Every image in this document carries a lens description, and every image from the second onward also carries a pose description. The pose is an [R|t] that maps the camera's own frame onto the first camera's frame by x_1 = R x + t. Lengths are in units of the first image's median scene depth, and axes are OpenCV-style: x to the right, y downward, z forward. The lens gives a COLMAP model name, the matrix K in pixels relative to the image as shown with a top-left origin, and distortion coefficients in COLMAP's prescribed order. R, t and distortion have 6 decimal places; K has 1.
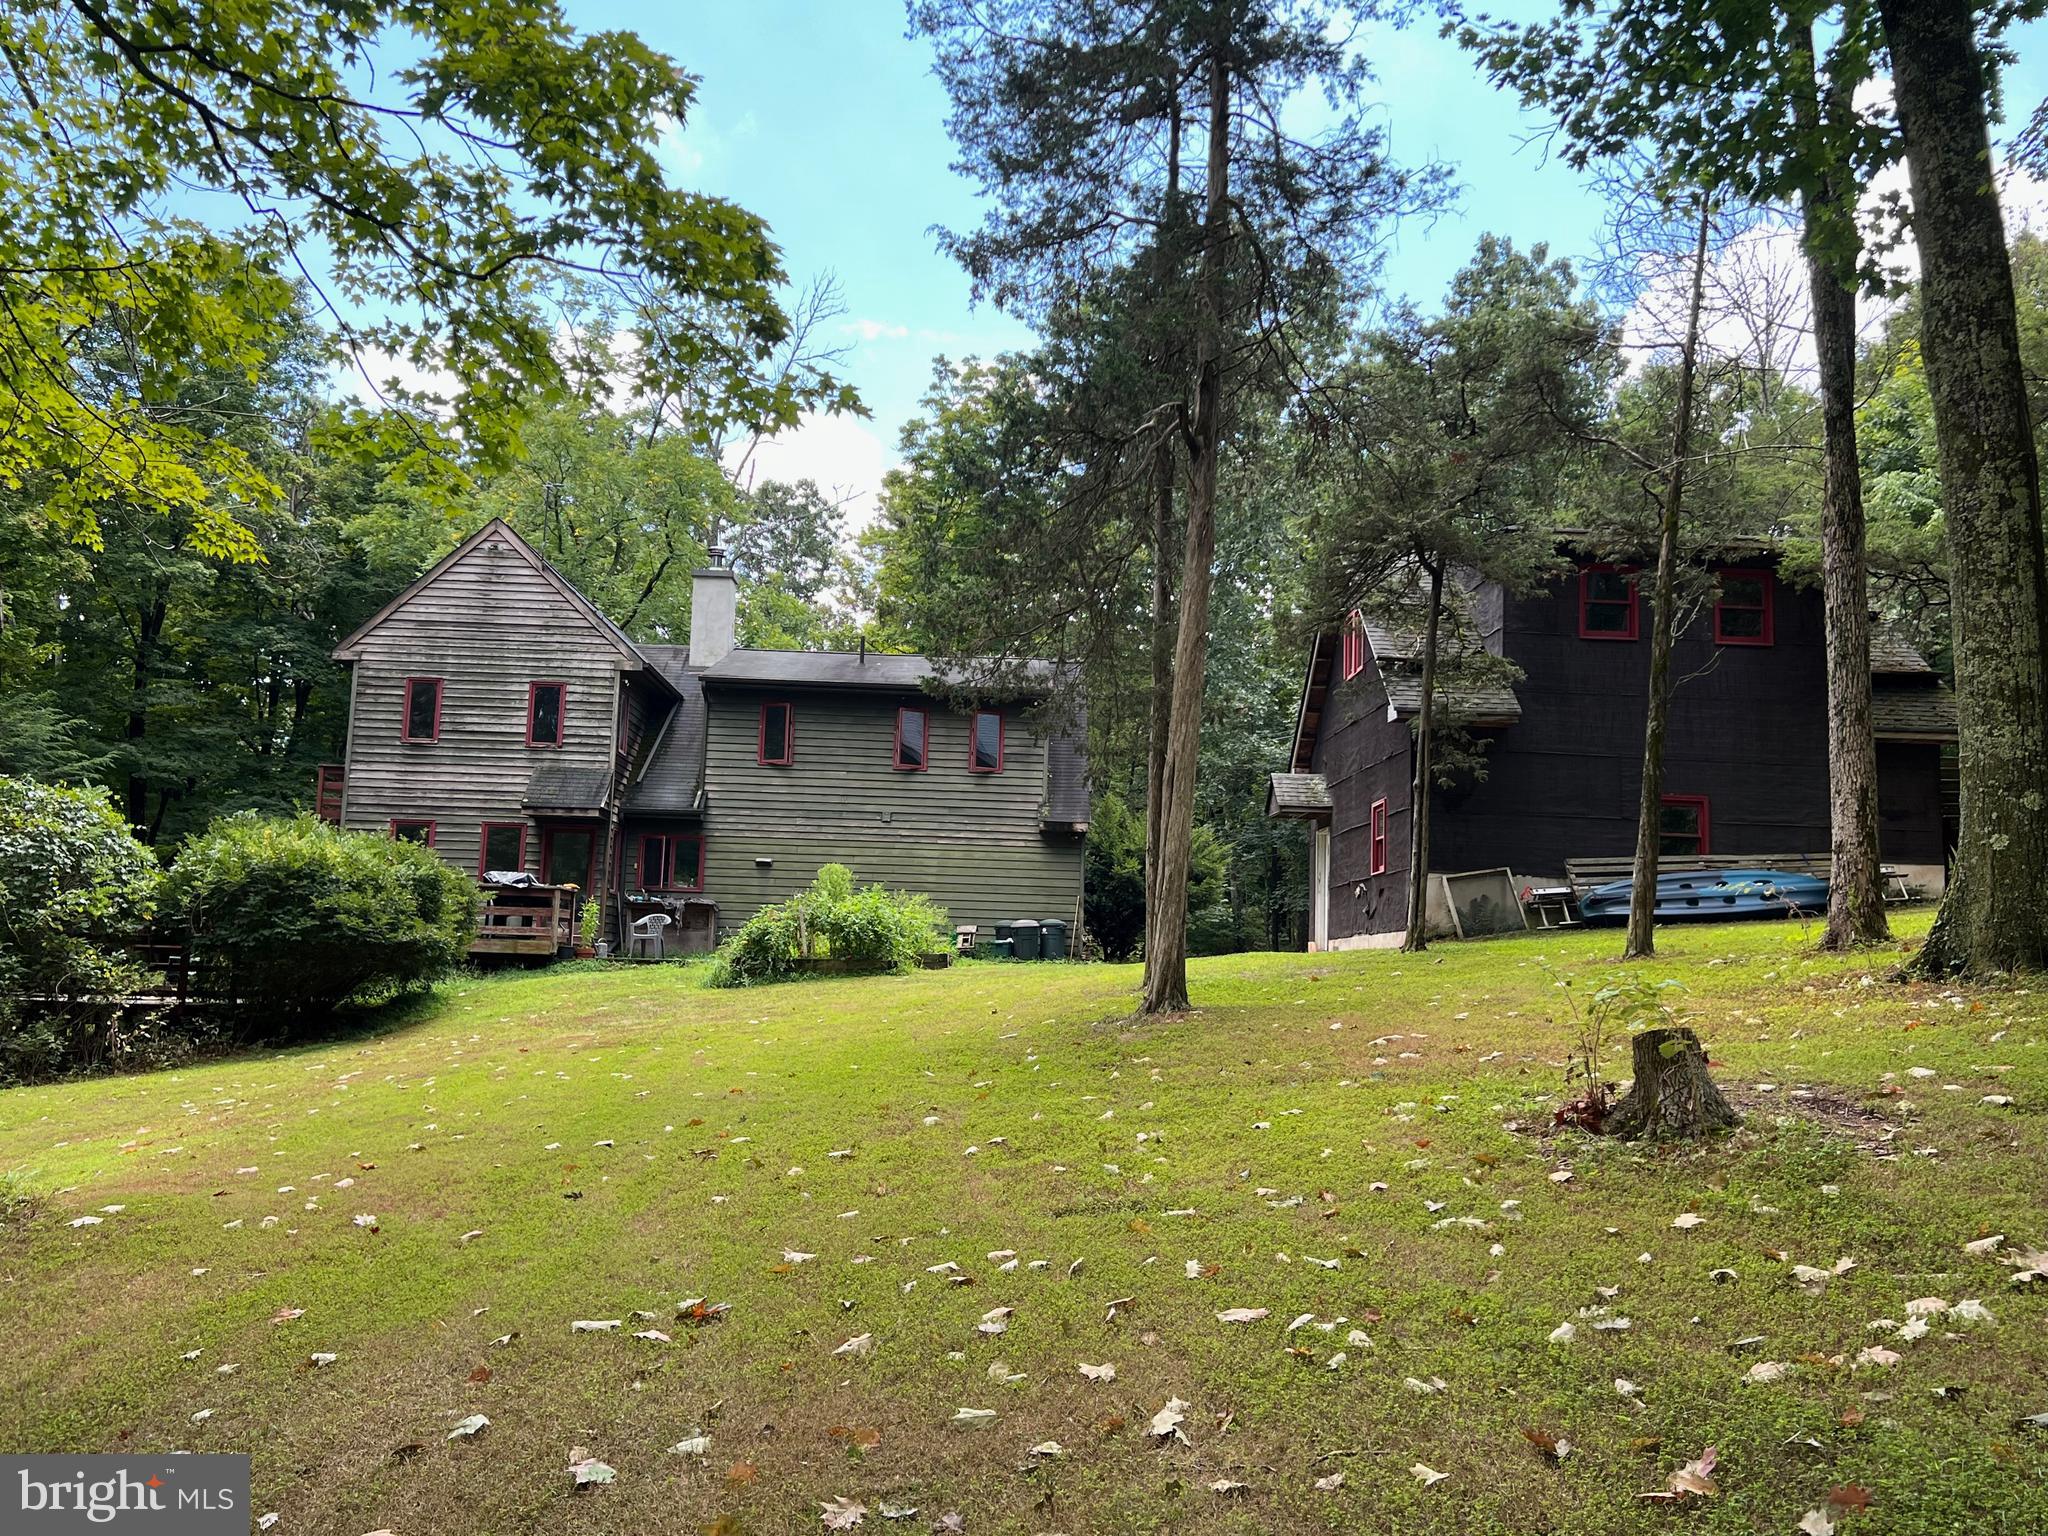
lens RADIAL K [[1783.5, 0, 1025.6], [0, 1783.5, 769.5], [0, 0, 1]] dist [0.009583, 0.002284]
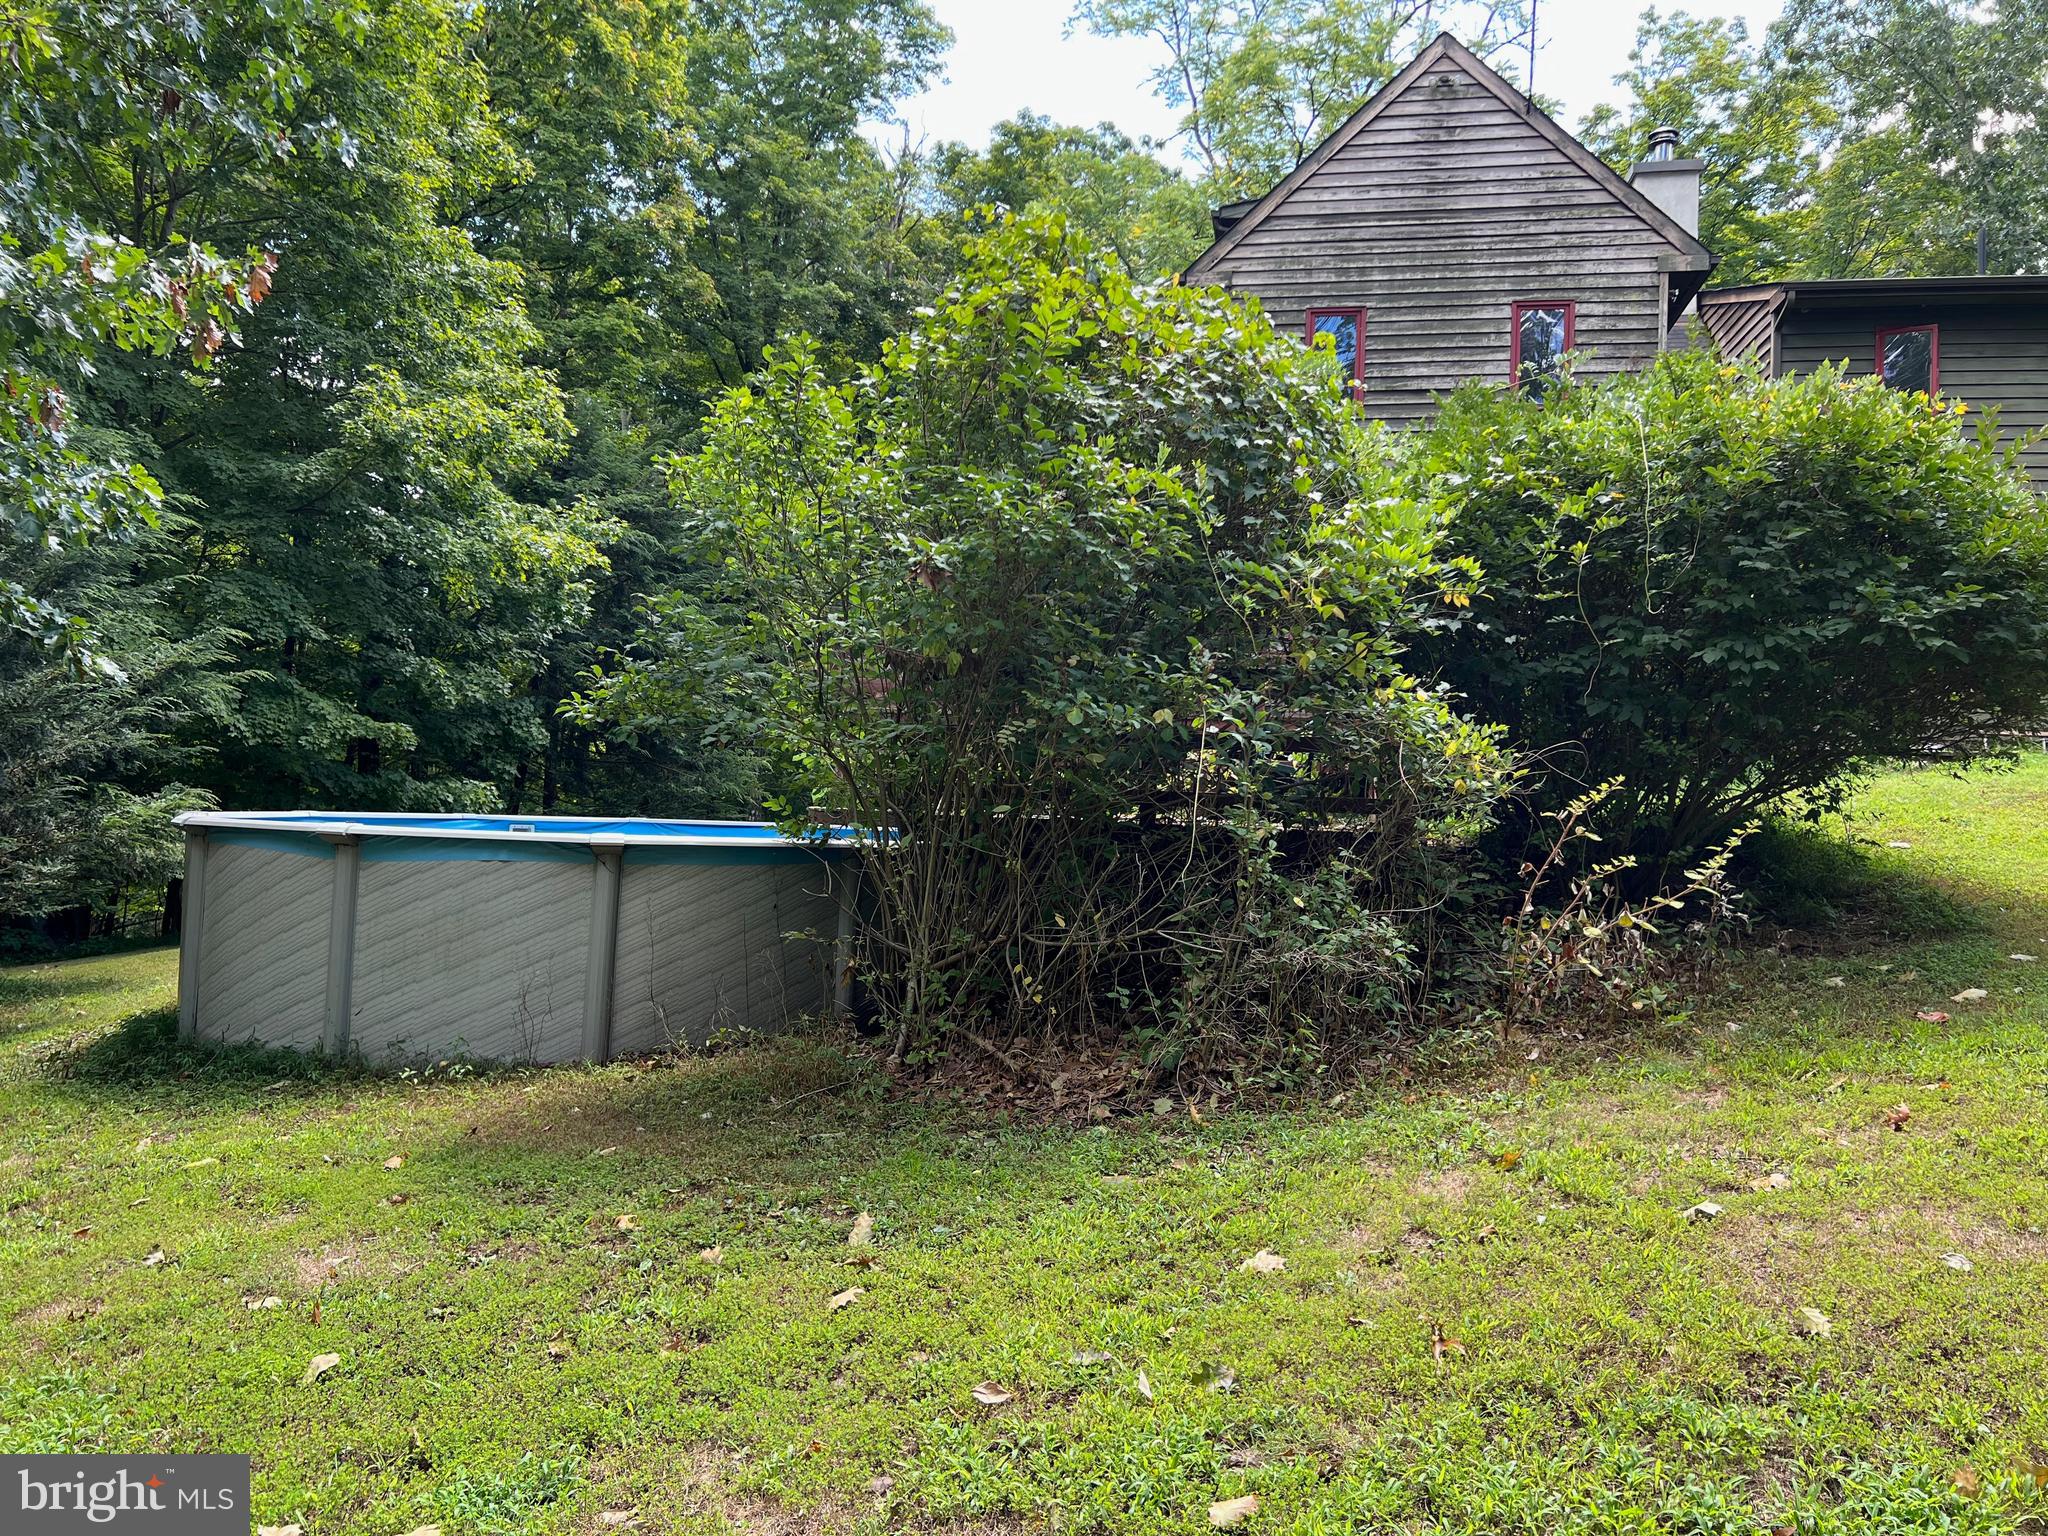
lens RADIAL K [[1555.4, 0, 1022.7], [0, 1555.4, 767.4], [0, 0, 1]] dist [-0.003675, -0.001141]
pose [[0.980841, -0.015388, -0.194201, -0.339863], [0.033237, 0.995478, 0.088991, 0.055137], [0.191954, -0.093741, 0.976917, 0.438589]]
